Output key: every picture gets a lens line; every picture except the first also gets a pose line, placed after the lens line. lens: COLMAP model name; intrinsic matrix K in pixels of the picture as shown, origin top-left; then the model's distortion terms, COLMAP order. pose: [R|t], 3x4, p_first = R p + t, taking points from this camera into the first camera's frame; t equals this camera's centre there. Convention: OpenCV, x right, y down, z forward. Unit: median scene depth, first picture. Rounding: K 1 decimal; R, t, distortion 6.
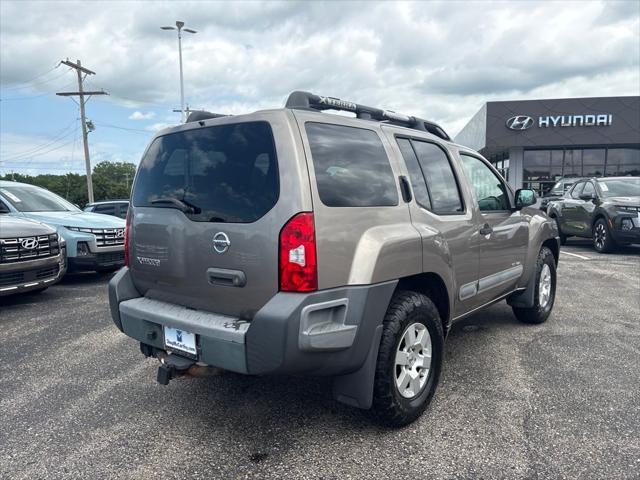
lens RADIAL K [[490.7, 0, 320.0], [0, 490.7, 240.0], [0, 0, 1]] dist [0.067219, -0.076737]
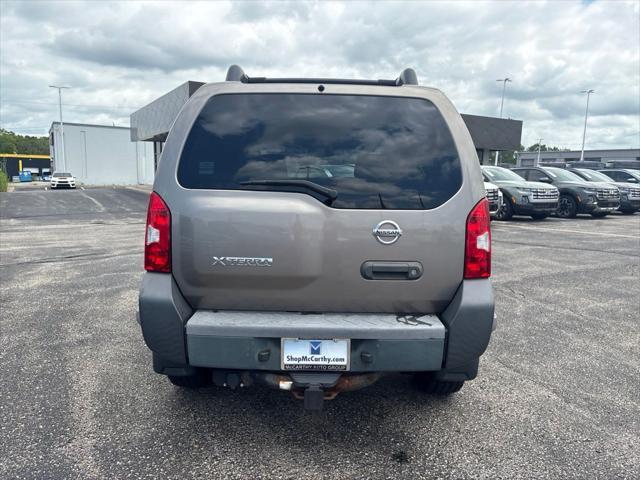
lens RADIAL K [[490.7, 0, 320.0], [0, 490.7, 240.0], [0, 0, 1]] dist [0.067219, -0.076737]
pose [[0.770053, -0.057889, 0.635349, -0.770186], [0.029693, 0.998048, 0.054947, -0.029130], [-0.637289, -0.023447, 0.770268, 0.359745]]
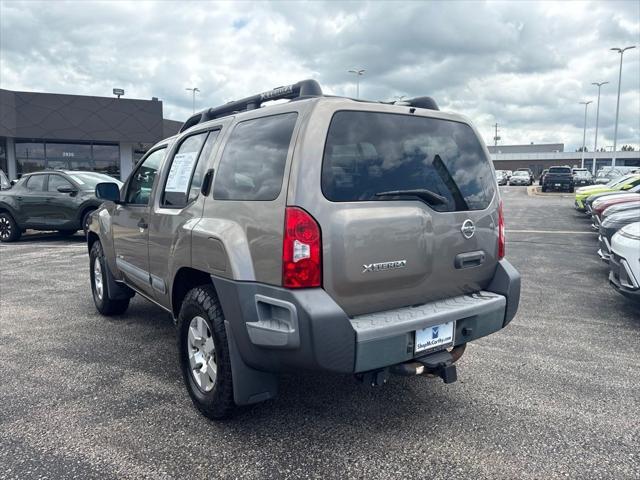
lens RADIAL K [[490.7, 0, 320.0], [0, 490.7, 240.0], [0, 0, 1]] dist [0.067219, -0.076737]
pose [[0.244518, -0.101154, 0.964354, -1.218070], [0.087018, 0.992820, 0.082076, -0.080913], [-0.965732, 0.063847, 0.251565, 0.940618]]
